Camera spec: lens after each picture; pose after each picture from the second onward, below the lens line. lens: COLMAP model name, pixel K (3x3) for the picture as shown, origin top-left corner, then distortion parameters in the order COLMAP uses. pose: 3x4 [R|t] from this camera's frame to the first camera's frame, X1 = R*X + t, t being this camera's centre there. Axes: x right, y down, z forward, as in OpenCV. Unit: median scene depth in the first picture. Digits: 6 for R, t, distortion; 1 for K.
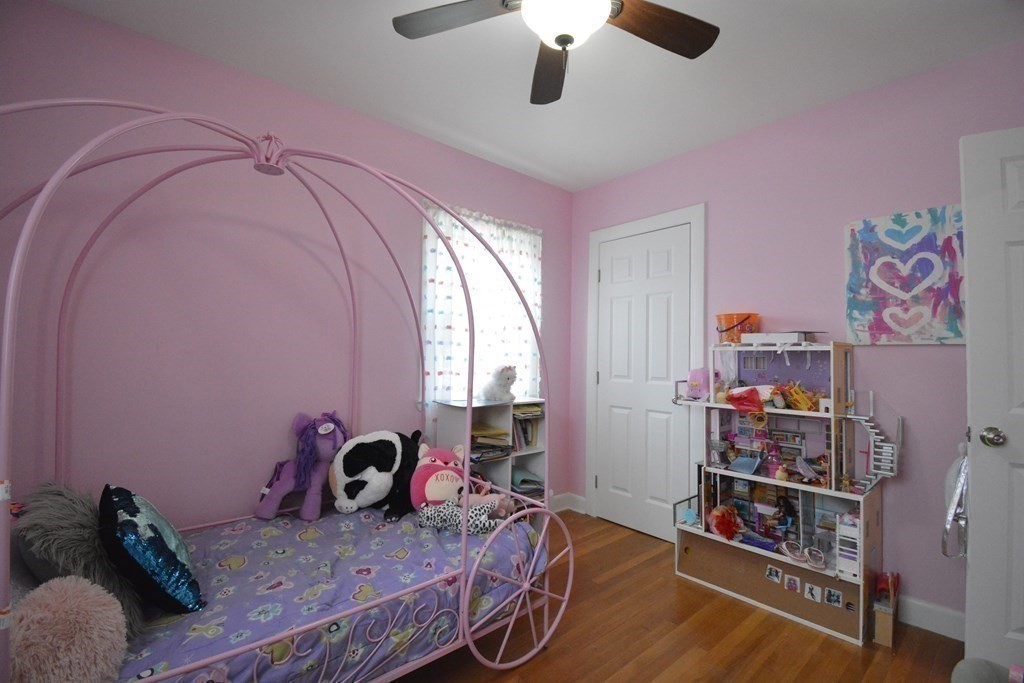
lens RADIAL K [[461.9, 0, 509.6], [0, 461.9, 338.4], [0, 0, 1]] dist [0.000080, -0.000242]
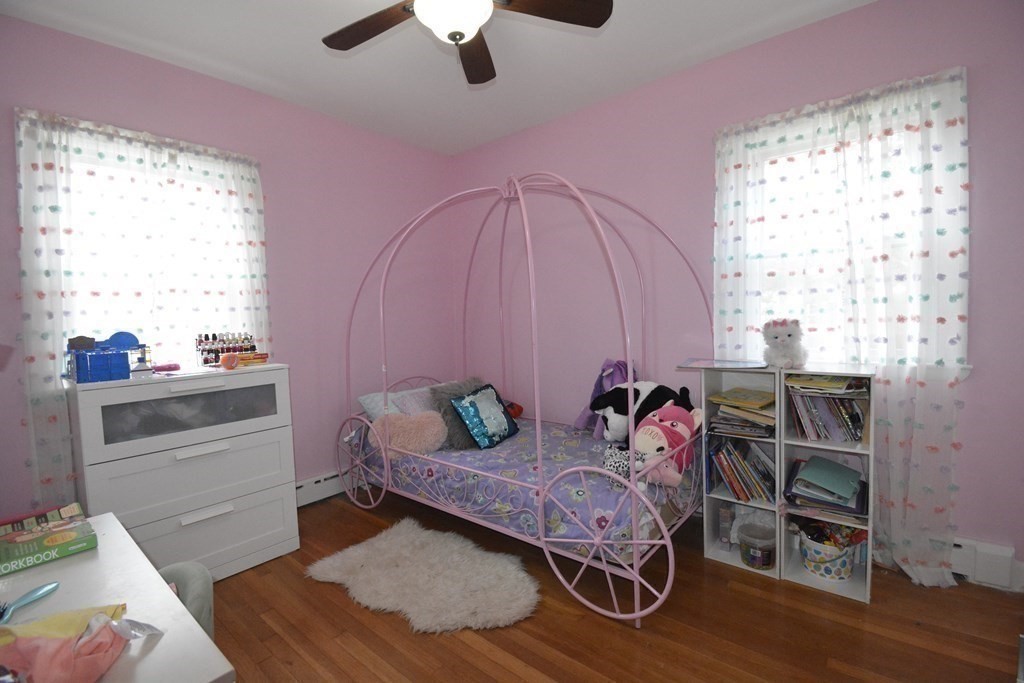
lens RADIAL K [[461.9, 0, 510.8], [0, 461.9, 347.2], [0, 0, 1]] dist [0.000080, -0.000242]
pose [[0.145621, 0.045655, -0.988286, 0.810746], [0.059561, 0.996718, 0.054821, 0.046188], [0.987546, -0.066846, 0.142424, 0.585980]]
